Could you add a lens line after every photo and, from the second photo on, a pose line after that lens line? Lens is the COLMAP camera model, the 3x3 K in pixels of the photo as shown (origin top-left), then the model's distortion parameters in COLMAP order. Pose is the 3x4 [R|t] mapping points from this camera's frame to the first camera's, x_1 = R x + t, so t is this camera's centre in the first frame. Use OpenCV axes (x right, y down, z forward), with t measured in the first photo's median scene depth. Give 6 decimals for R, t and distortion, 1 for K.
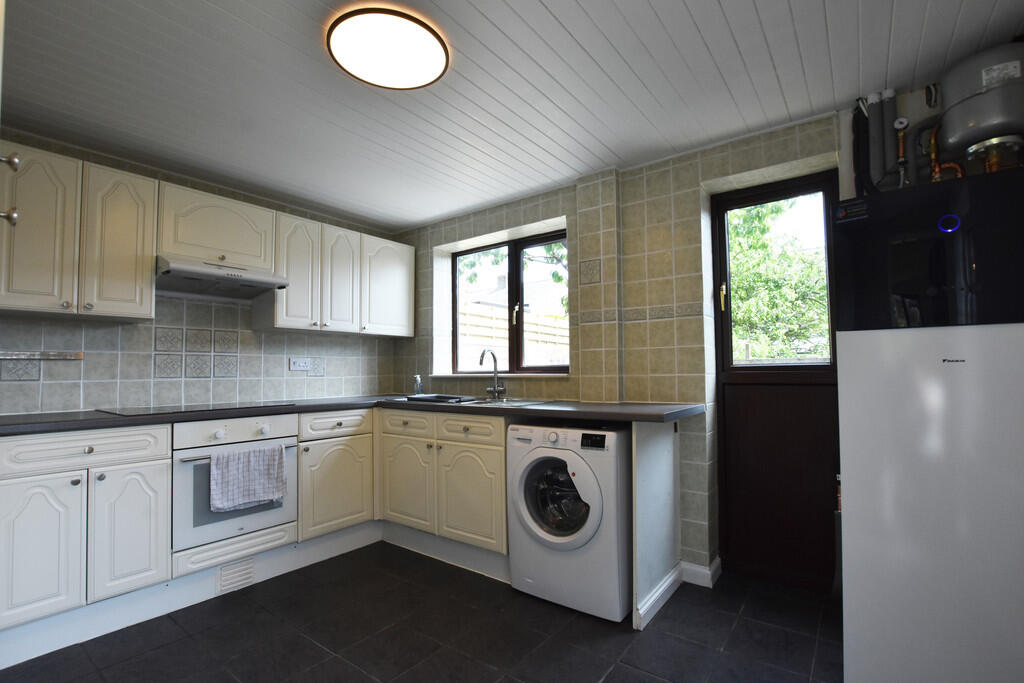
lens RADIAL K [[450.1, 0, 514.4], [0, 450.1, 351.4], [0, 0, 1]] dist [-0.022482, -0.000107]
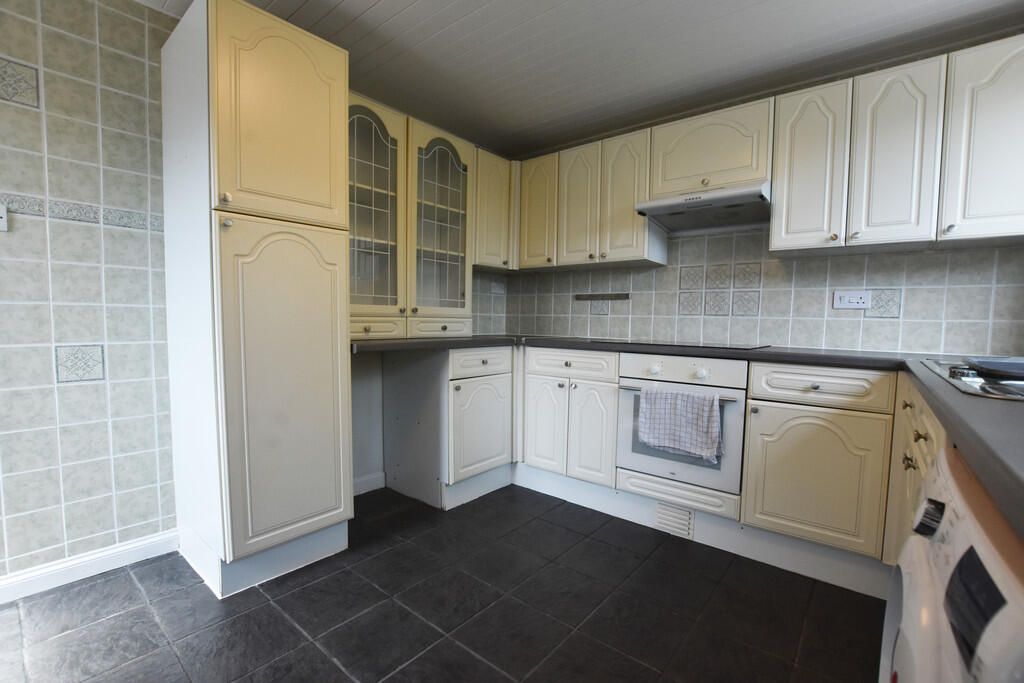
lens RADIAL K [[450.1, 0, 514.4], [0, 450.1, 351.4], [0, 0, 1]] dist [-0.022482, -0.000107]
pose [[-0.021135, 0.078353, -0.996702, 0.290316], [0.023910, 0.996679, 0.077844, 0.054801], [0.999491, -0.022186, -0.022938, 0.634309]]
